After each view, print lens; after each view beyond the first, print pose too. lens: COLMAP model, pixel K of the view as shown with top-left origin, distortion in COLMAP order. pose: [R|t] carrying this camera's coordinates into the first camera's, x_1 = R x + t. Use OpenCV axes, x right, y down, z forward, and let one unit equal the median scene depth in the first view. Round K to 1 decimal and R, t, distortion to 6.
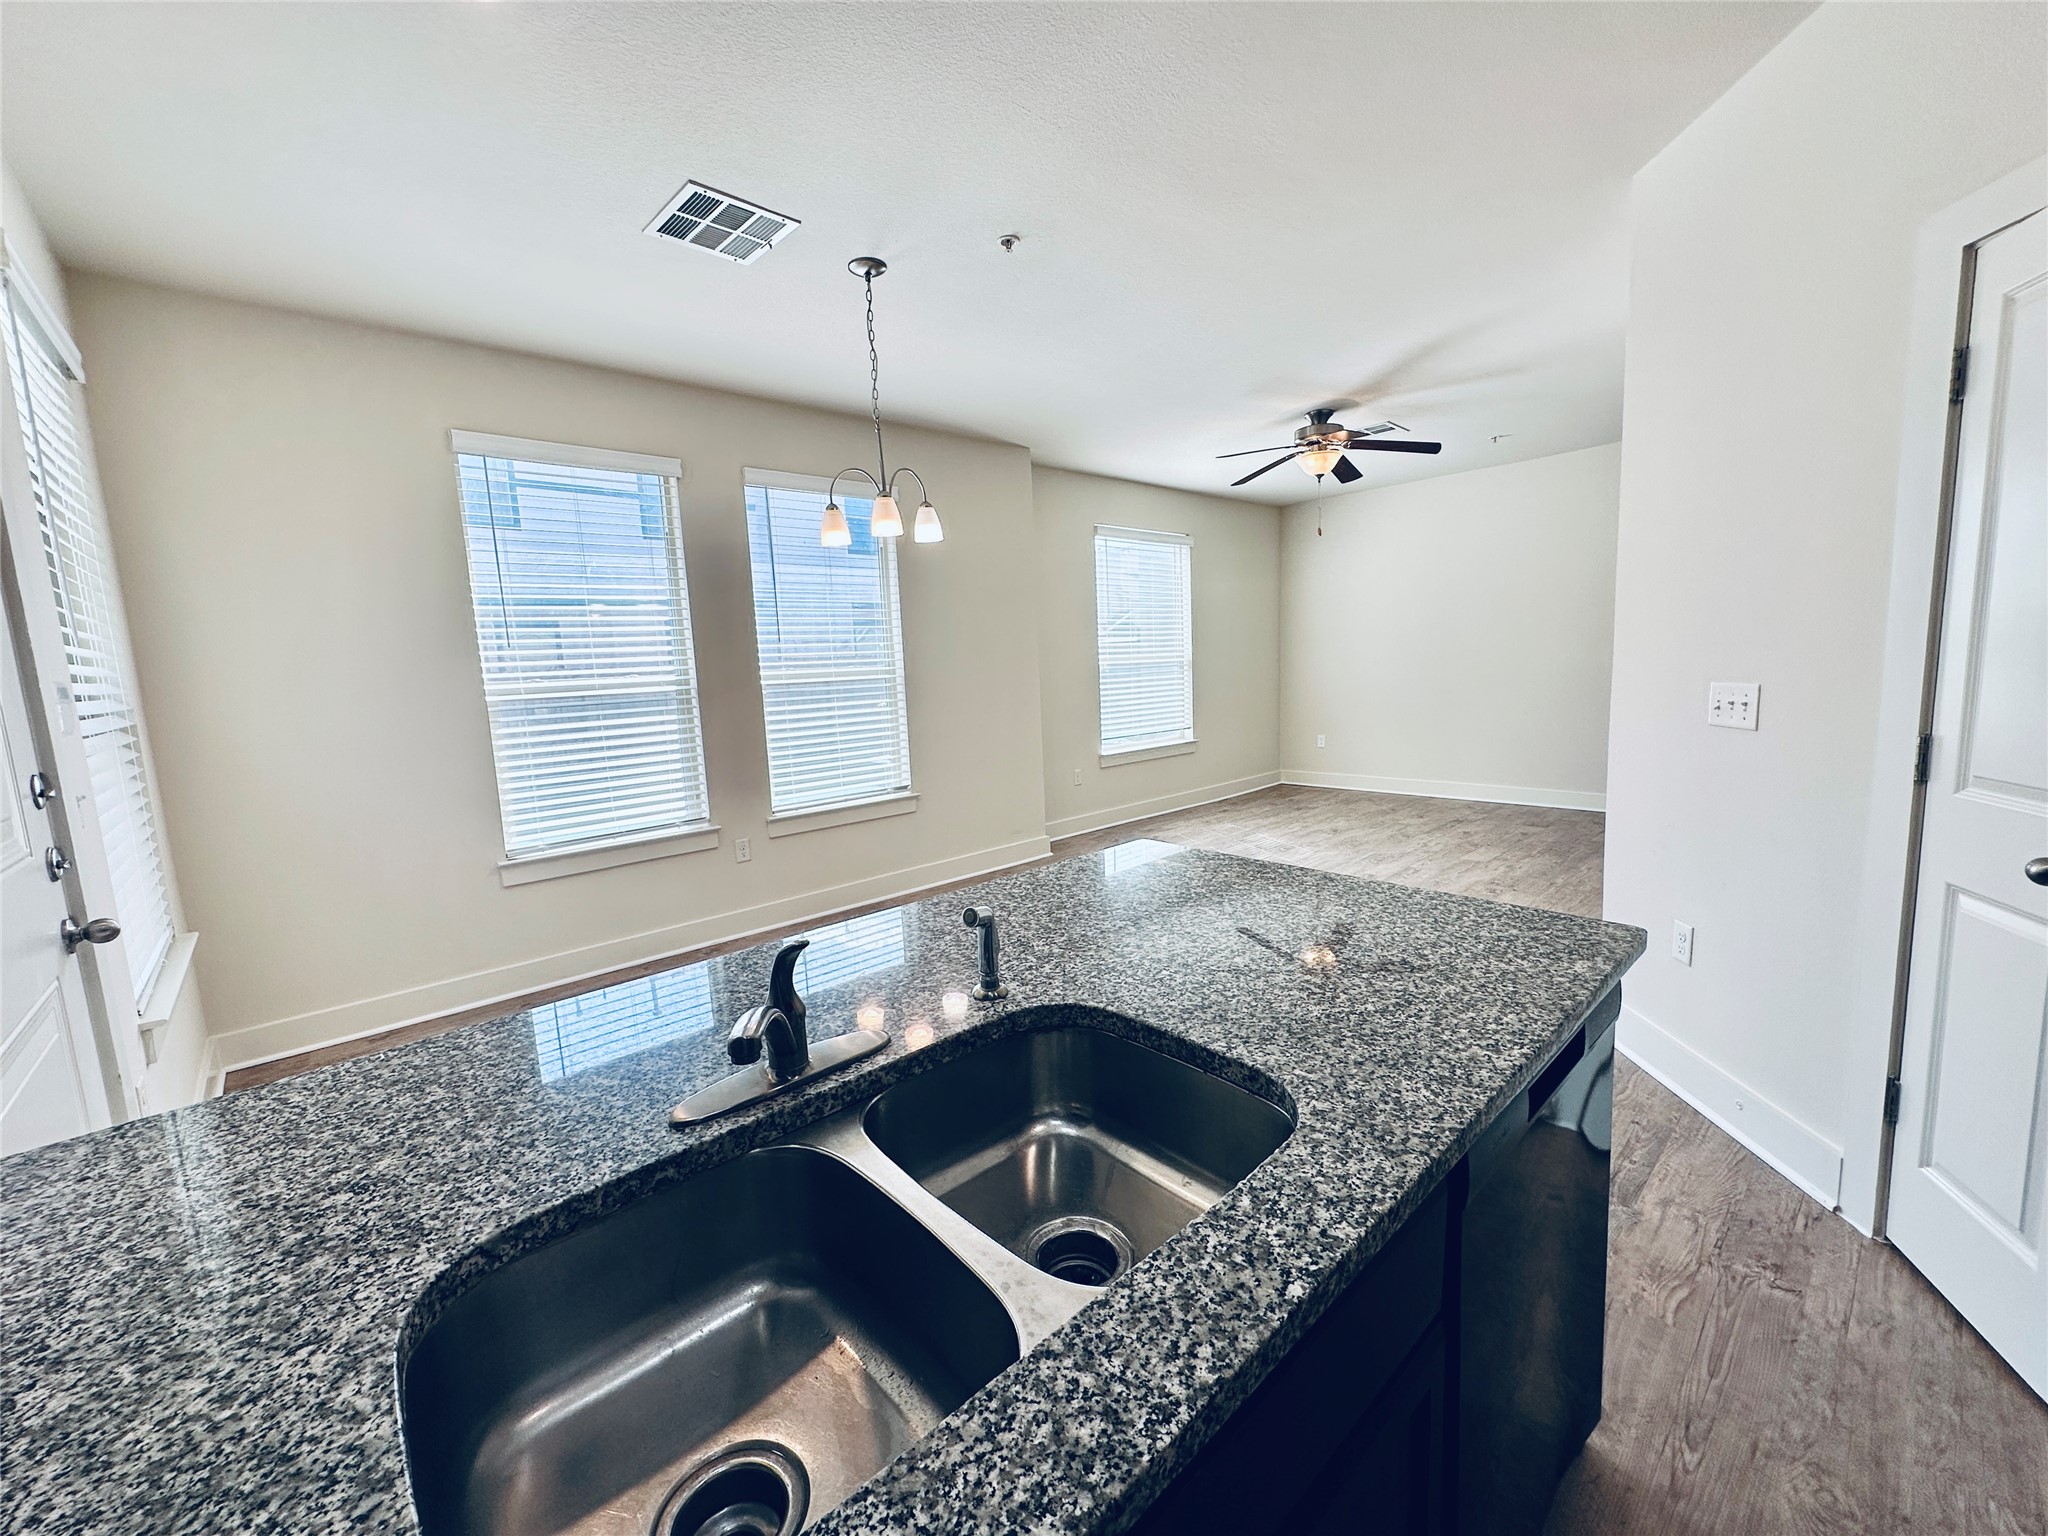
lens RADIAL K [[815.0, 0, 1023.8], [0, 815.0, 767.0], [0, 0, 1]] dist [-0.003255, 0.000827]
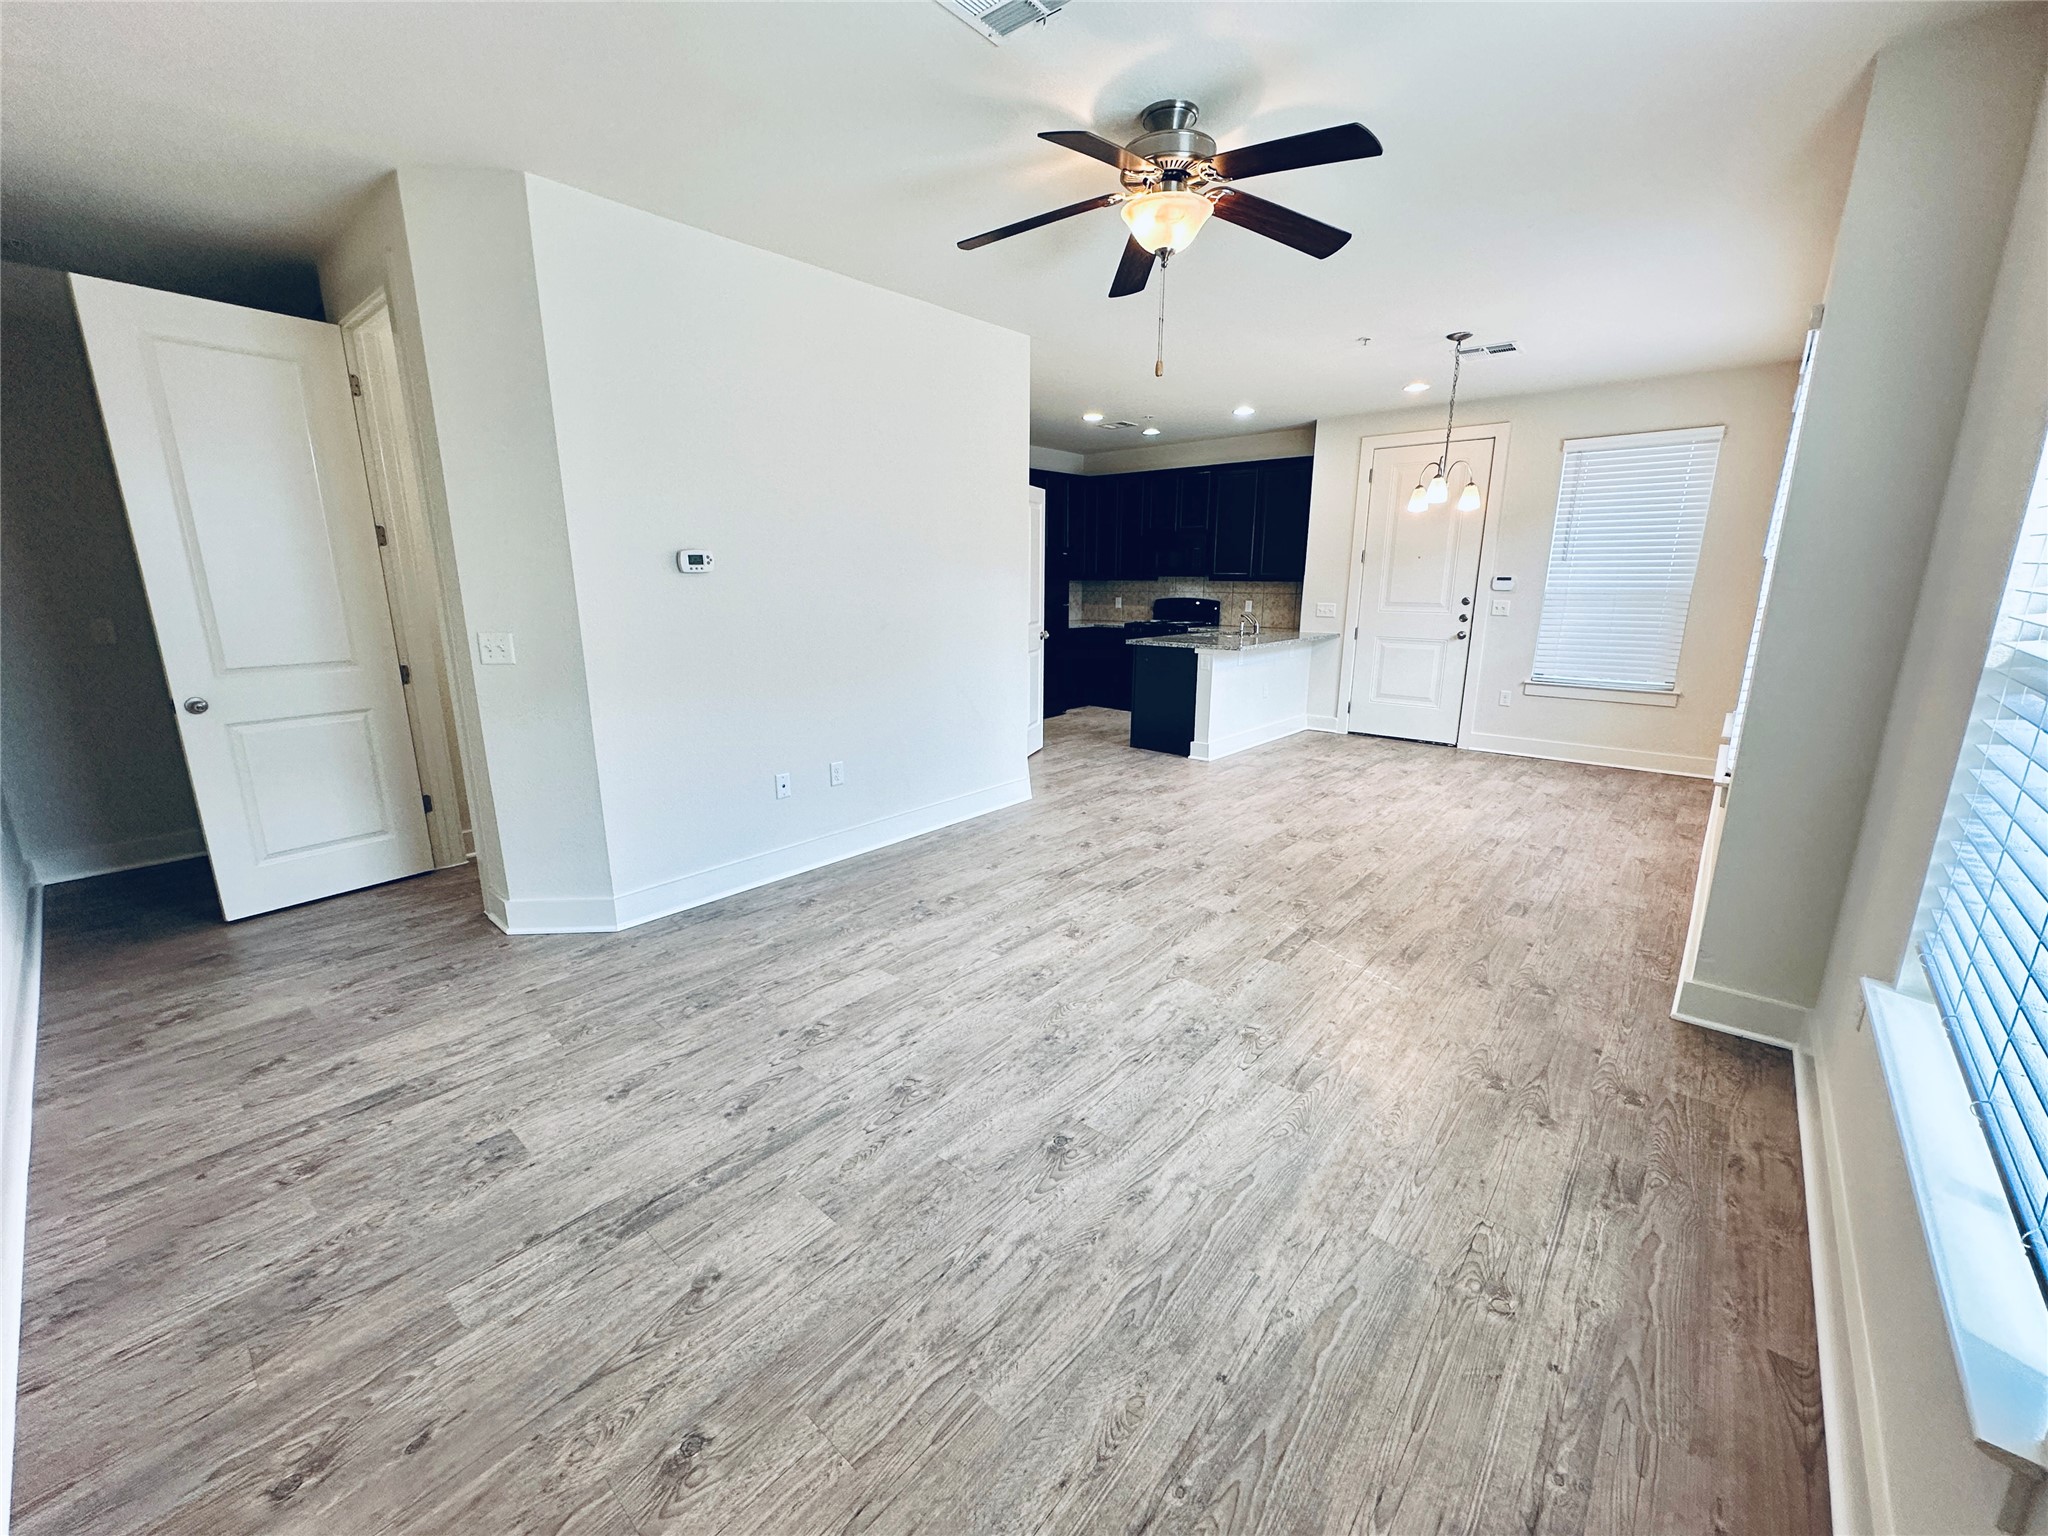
lens RADIAL K [[815.0, 0, 1024.6], [0, 815.0, 743.0], [0, 0, 1]] dist [-0.003255, 0.000827]
pose [[-0.992122, 0.067259, -0.105693, 0.539204], [0.028088, 0.941606, 0.335543, -0.254799], [0.122090, 0.329930, -0.936077, 1.619932]]
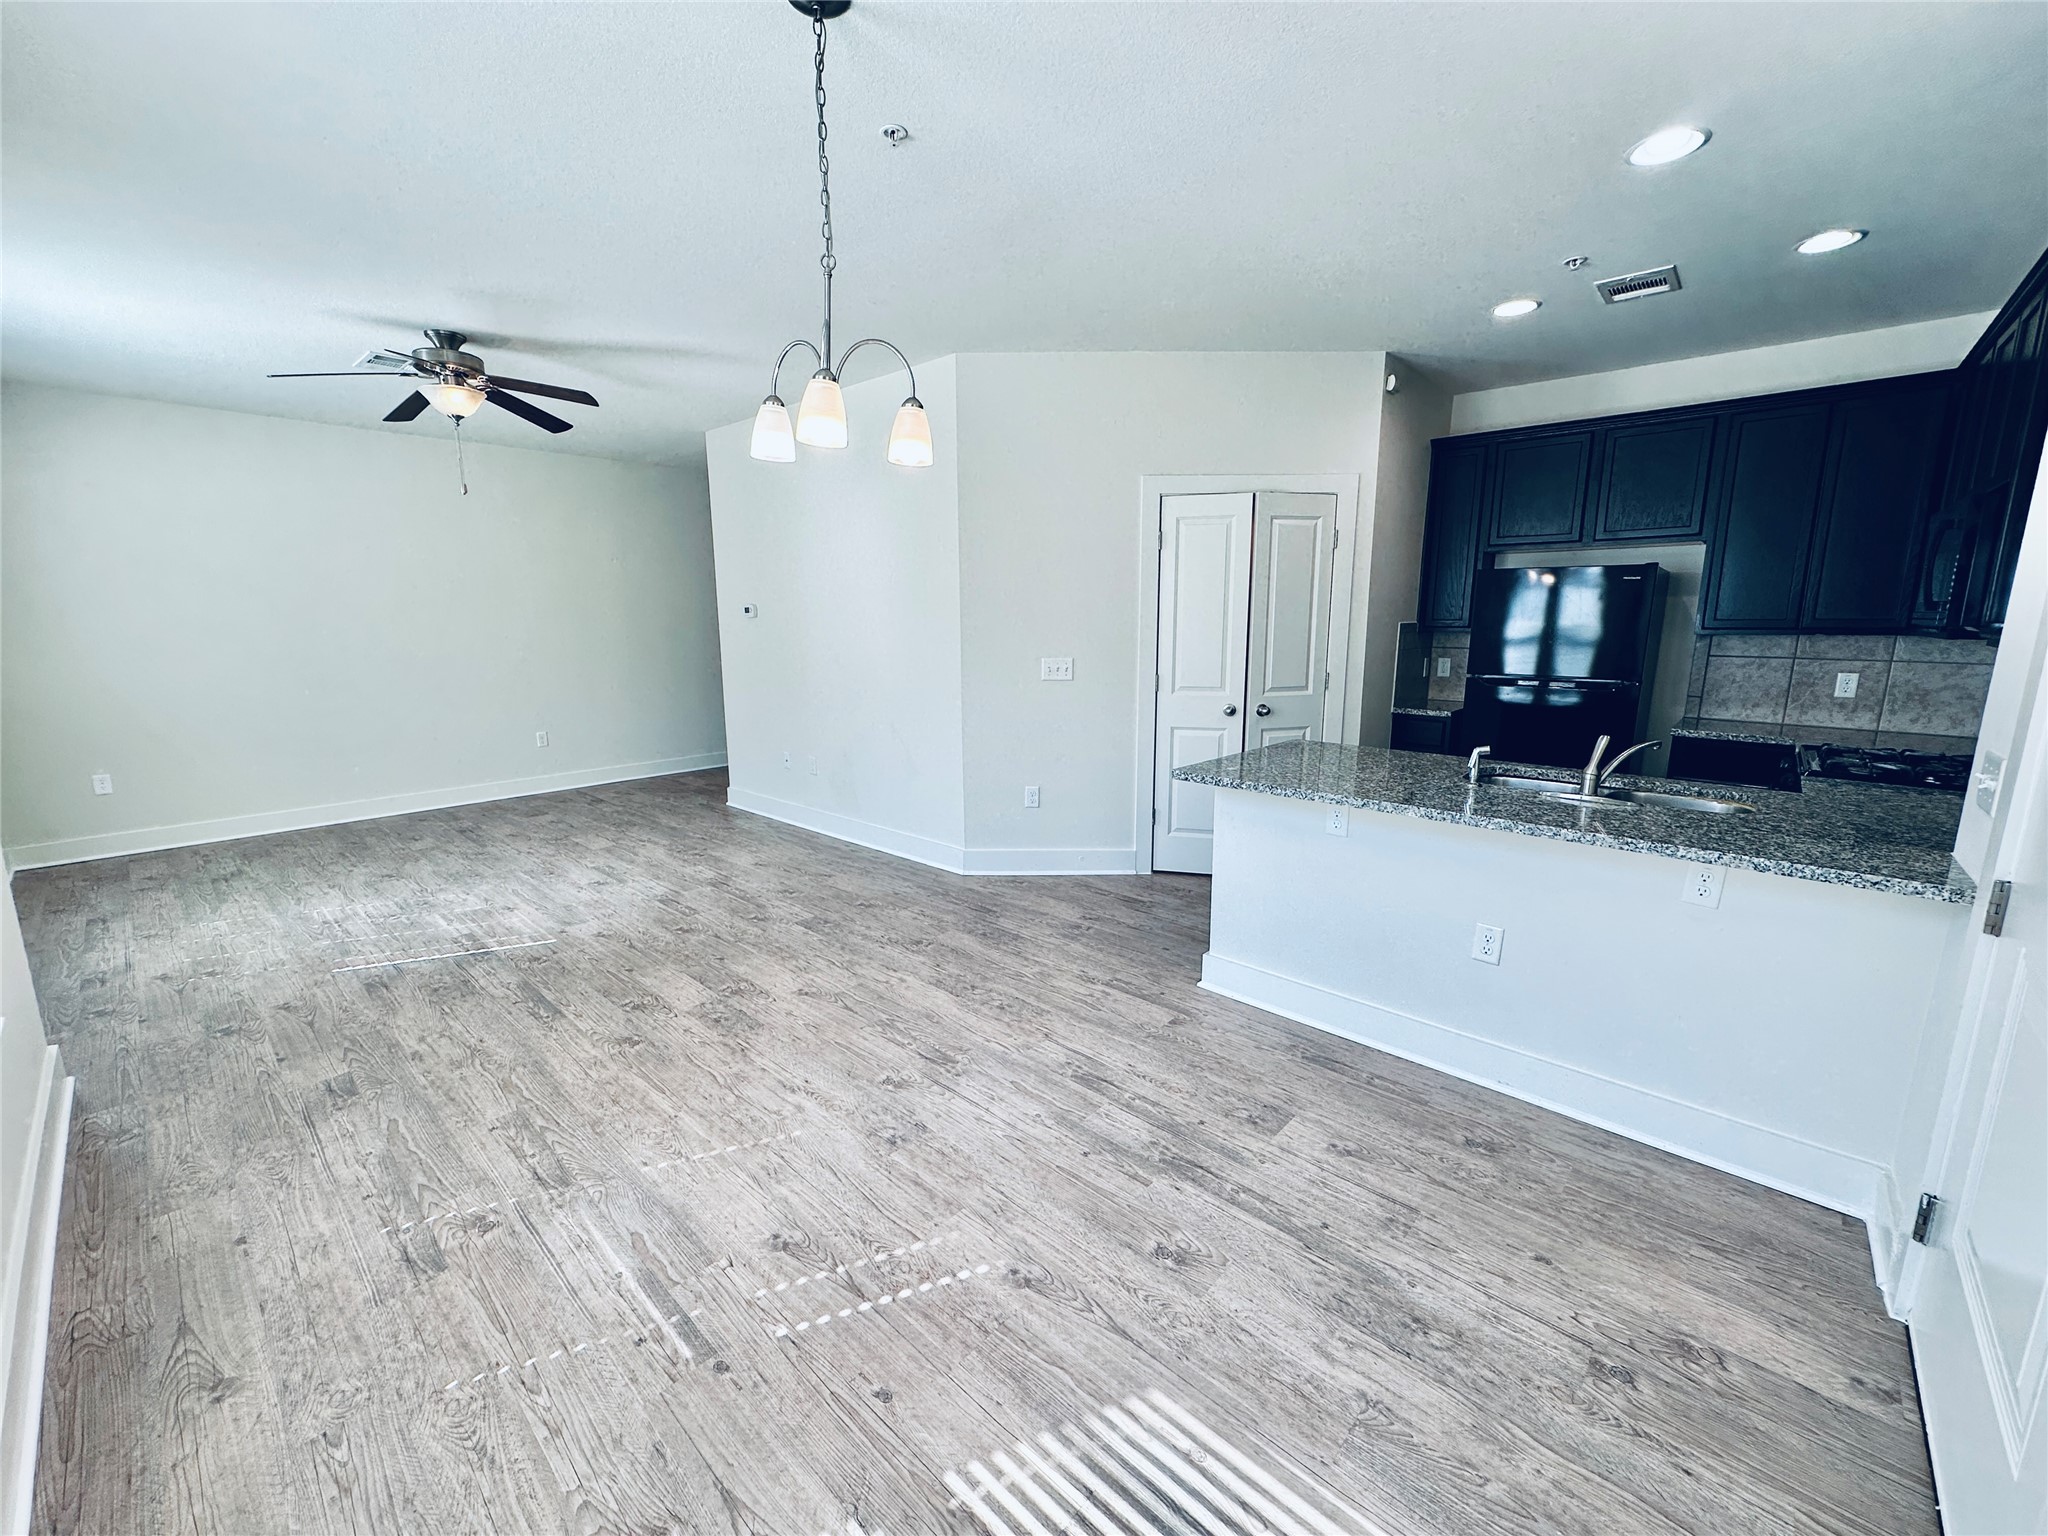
lens RADIAL K [[815.0, 0, 1023.4], [0, 815.0, 766.7], [0, 0, 1]] dist [-0.003255, 0.000827]
pose [[-0.096273, -0.138476, 0.985675, -0.529345], [0.137104, 0.978991, 0.150928, -0.071482], [-0.985867, 0.149670, -0.075265, 0.584290]]
